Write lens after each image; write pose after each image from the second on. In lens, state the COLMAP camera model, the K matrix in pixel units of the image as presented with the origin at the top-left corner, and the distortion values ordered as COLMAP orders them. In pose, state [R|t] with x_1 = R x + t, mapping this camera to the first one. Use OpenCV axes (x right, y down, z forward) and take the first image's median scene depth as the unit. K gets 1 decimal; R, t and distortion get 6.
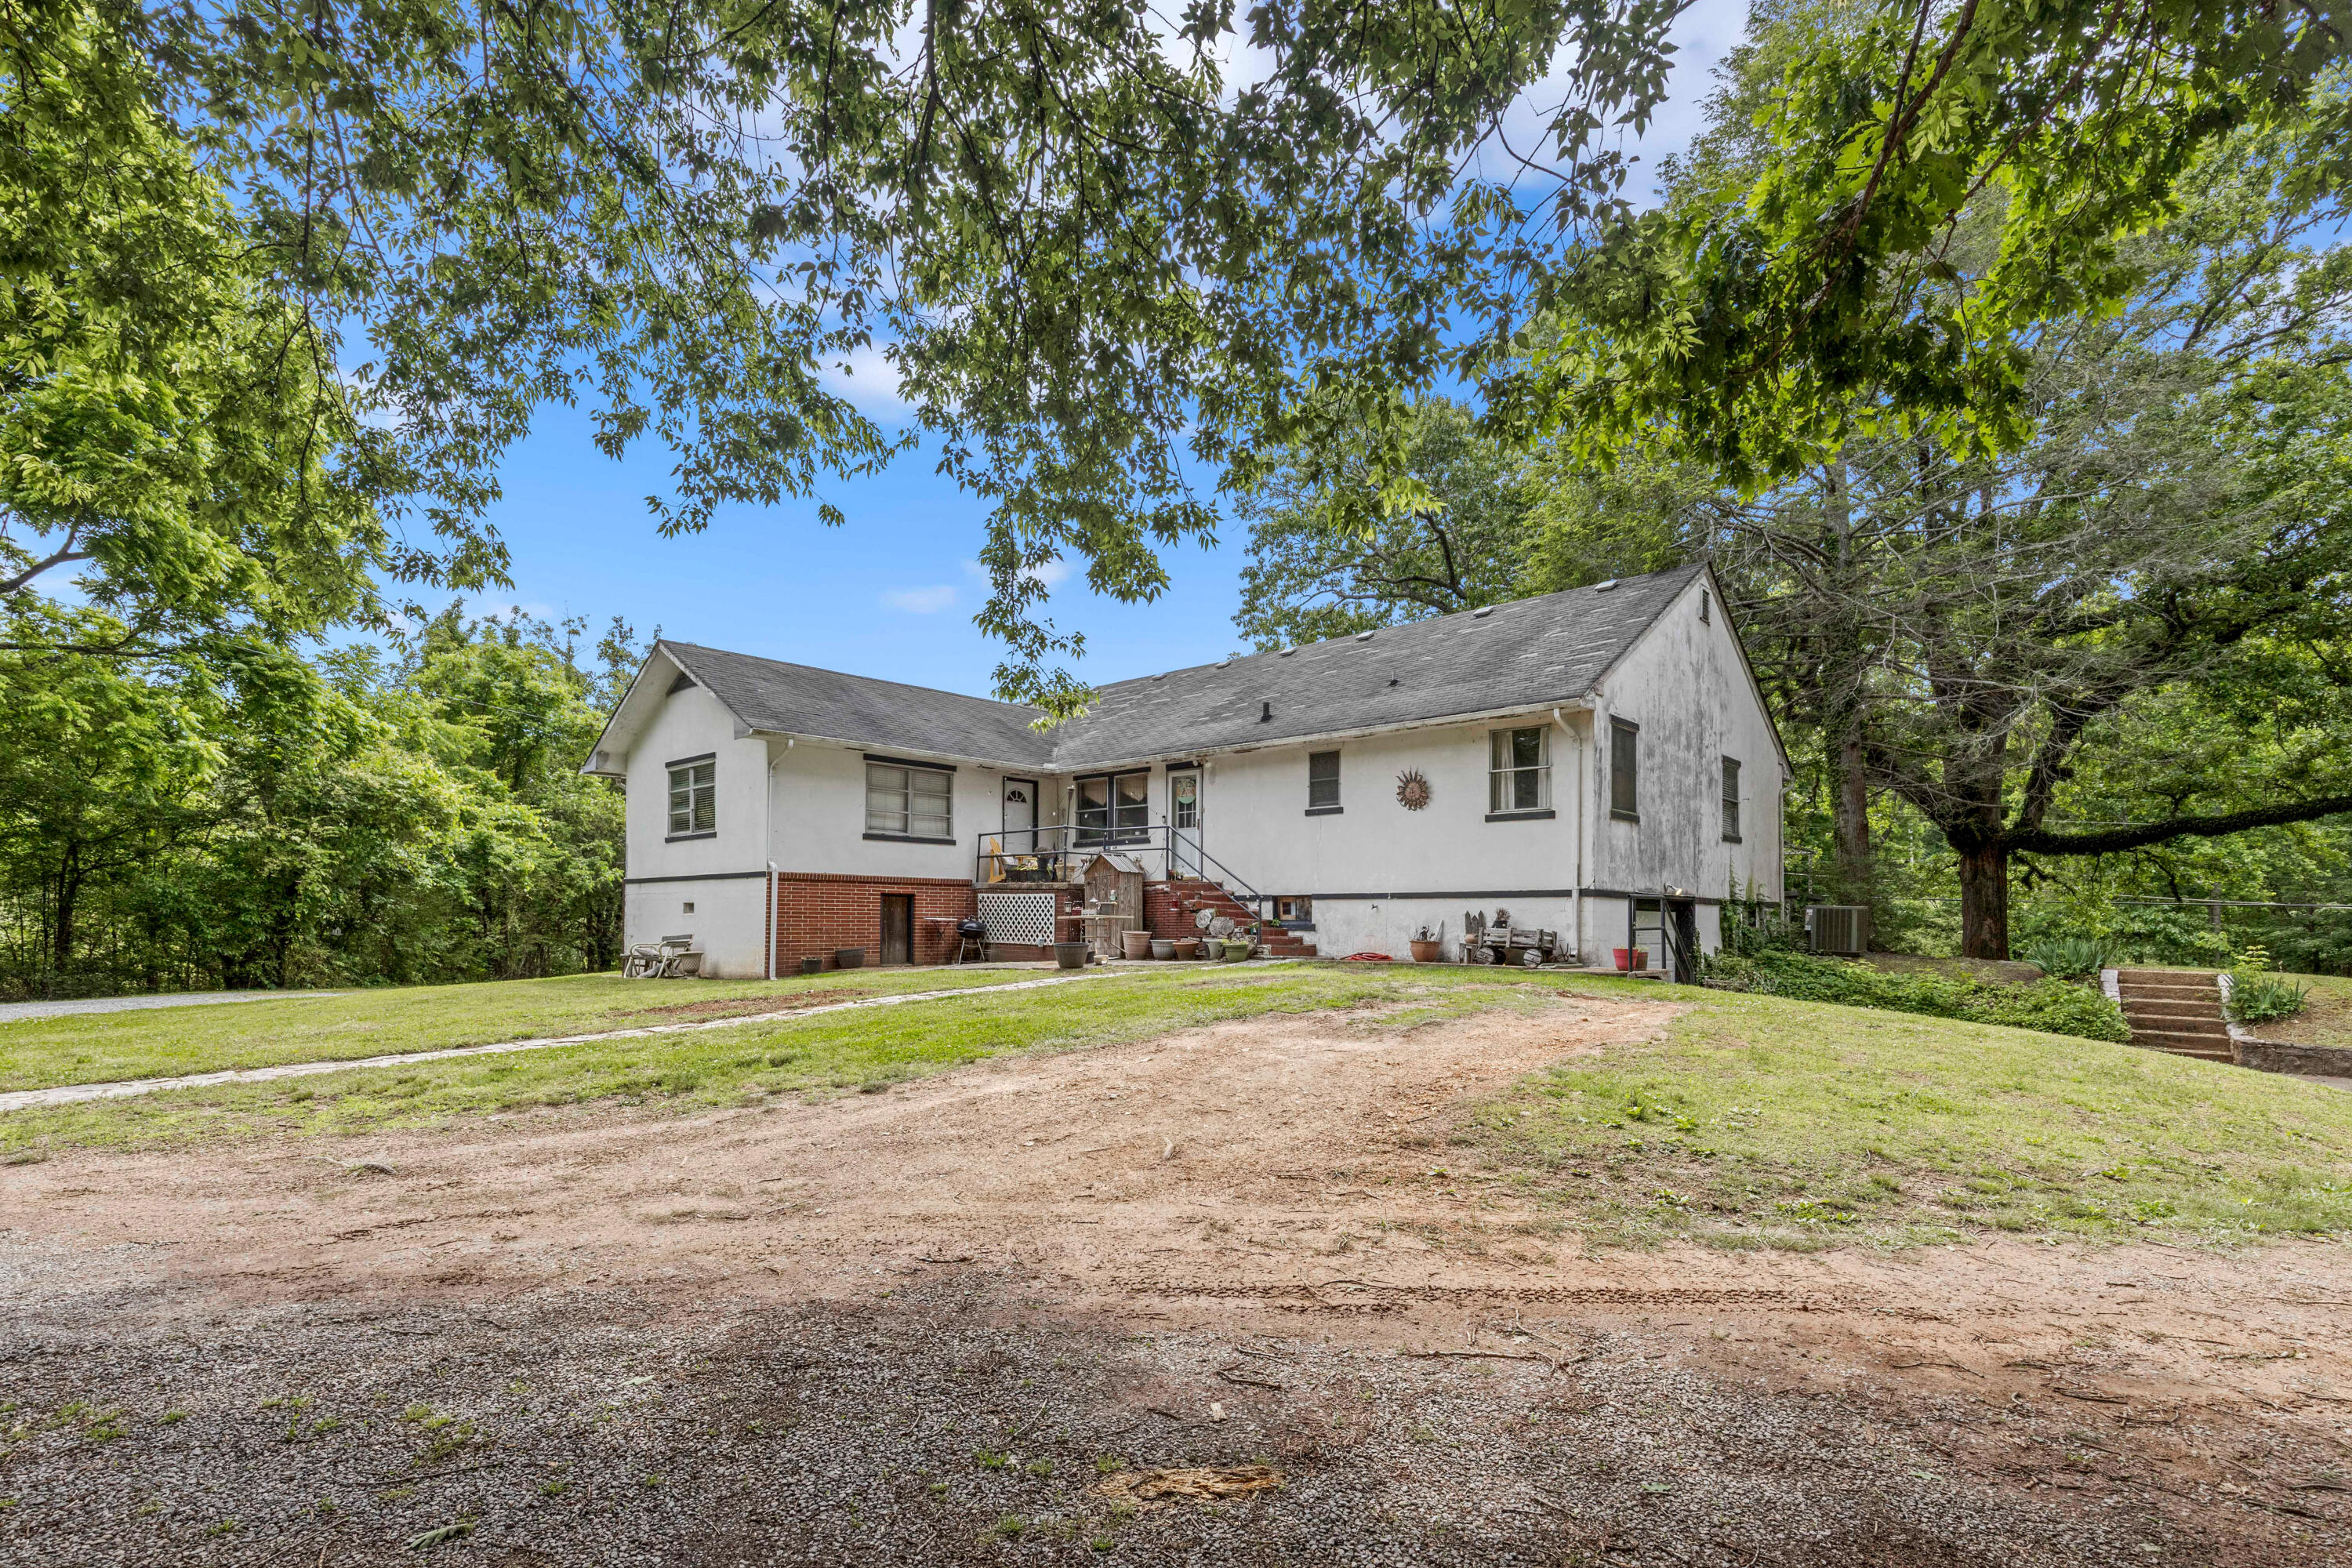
lens RADIAL K [[1147.1, 0, 1165.0], [0, 1147.1, 907.8], [0, 0, 1]] dist [0.000329, -0.000741]
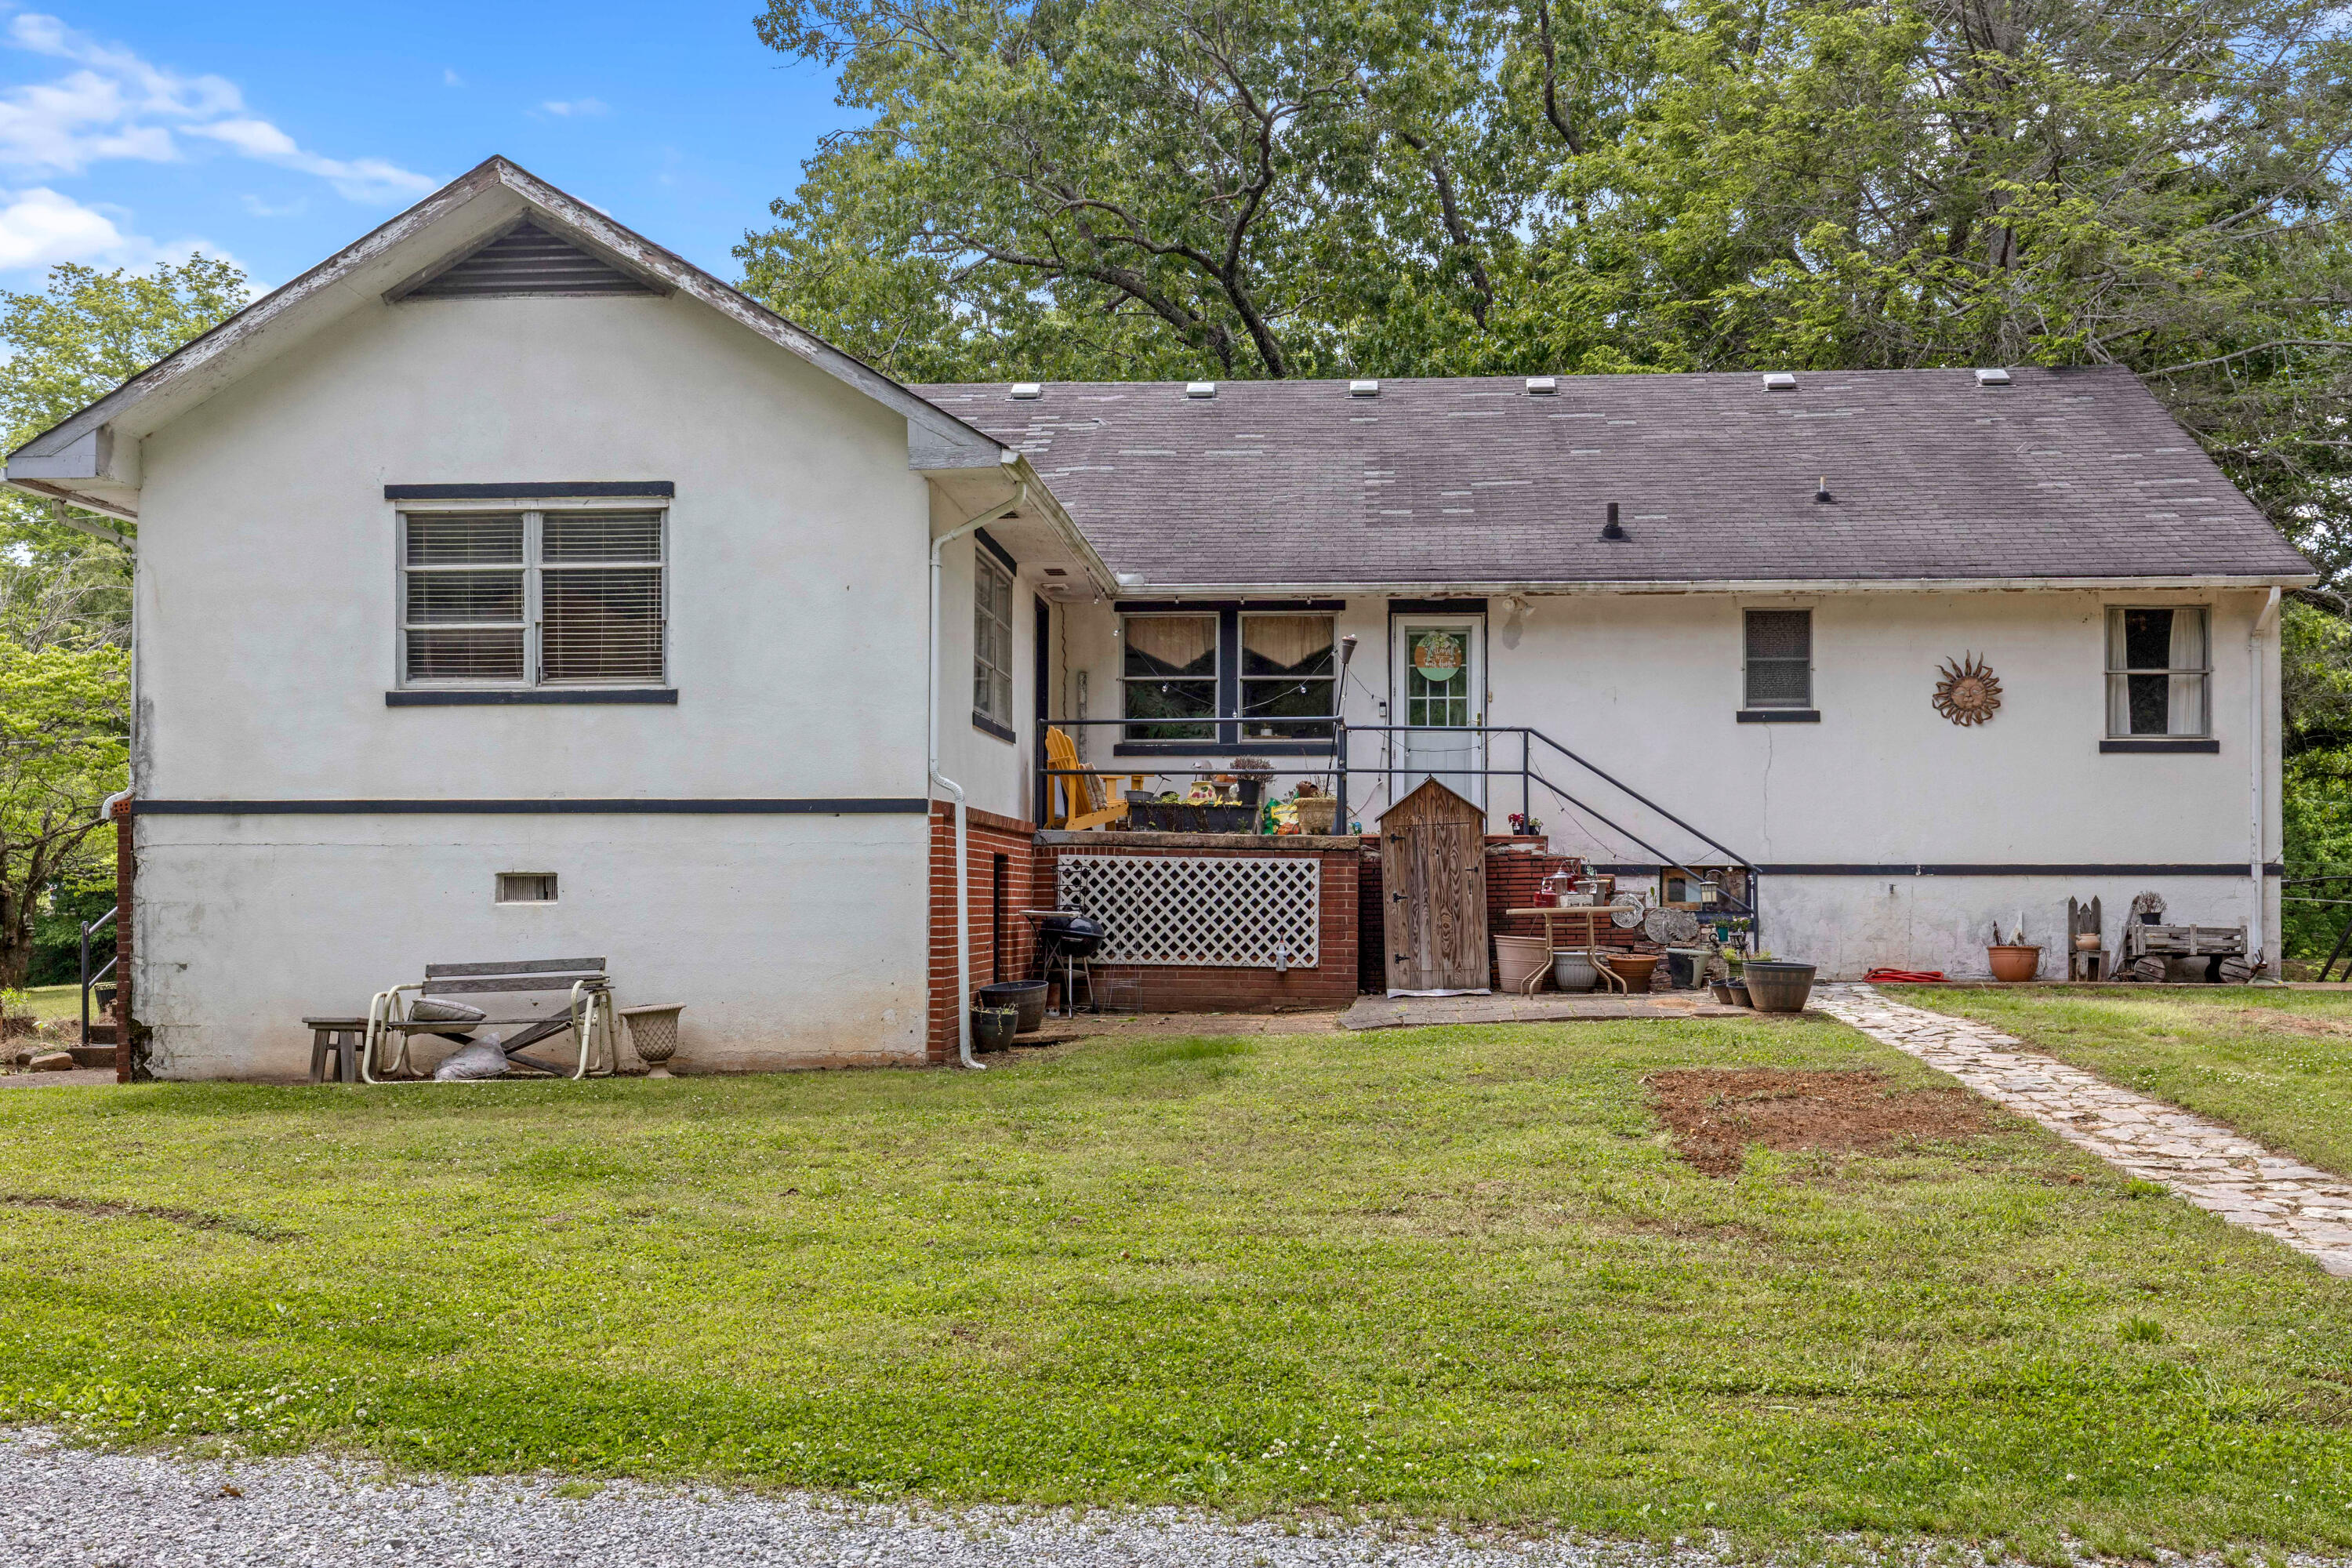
lens RADIAL K [[2322.7, 0, 1162.3], [0, 2322.7, 804.7], [0, 0, 1]] dist [-0.003504, 0.000000]
pose [[0.774200, 0.021919, 0.632562, -2.536454], [-0.007478, 0.999647, -0.025486, -0.030626], [-0.632897, 0.015001, 0.774090, 0.982013]]
